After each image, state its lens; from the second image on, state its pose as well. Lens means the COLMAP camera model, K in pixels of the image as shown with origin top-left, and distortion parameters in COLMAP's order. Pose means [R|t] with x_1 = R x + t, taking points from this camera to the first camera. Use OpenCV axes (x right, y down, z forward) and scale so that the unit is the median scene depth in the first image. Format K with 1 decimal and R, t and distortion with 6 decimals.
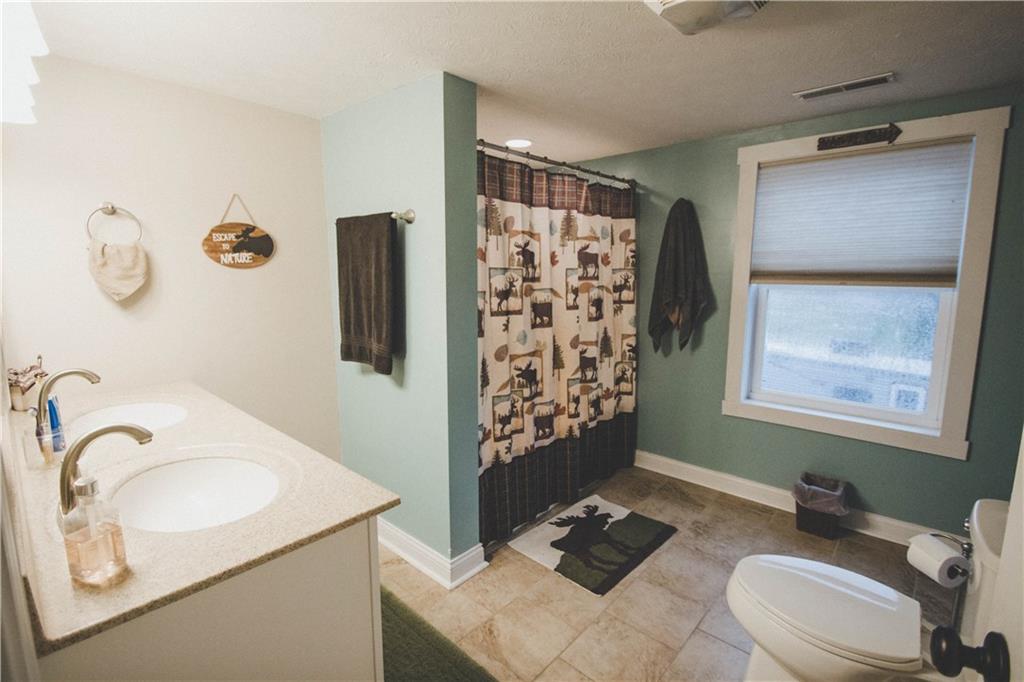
lens RADIAL K [[487.9, 0, 516.6], [0, 487.9, 340.5], [0, 0, 1]] dist [-0.002901, -0.000876]
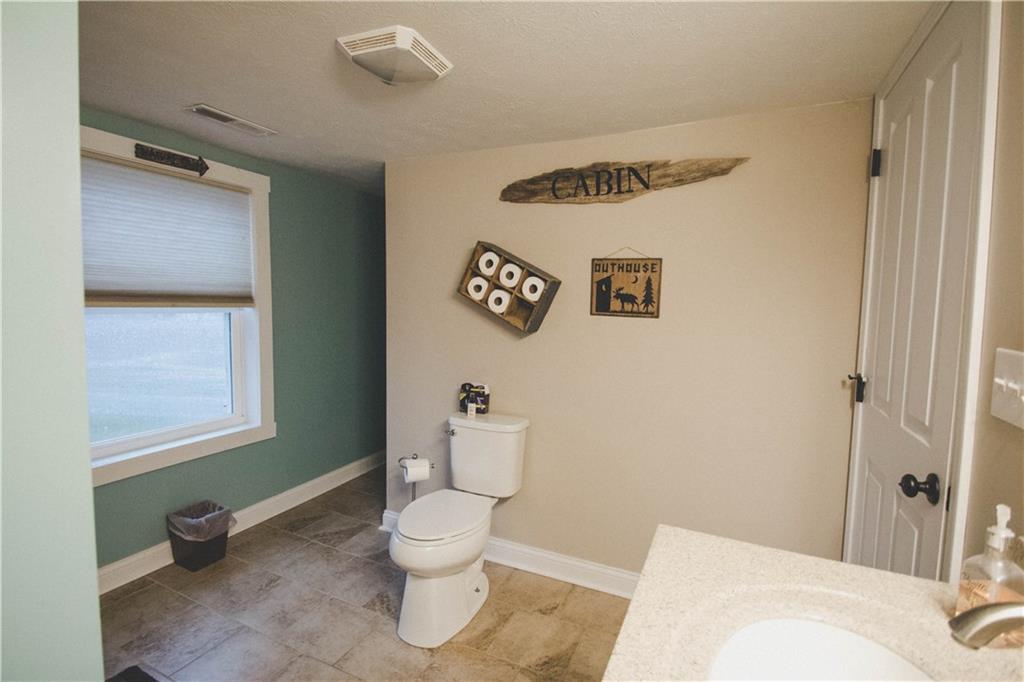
lens RADIAL K [[487.9, 0, 518.4], [0, 487.9, 339.5], [0, 0, 1]] dist [-0.002901, -0.000876]
pose [[-0.295482, -0.085788, 0.951489, -0.502158], [0.112477, 0.985909, 0.123821, -0.102446], [-0.948704, 0.143608, -0.281669, 0.694119]]
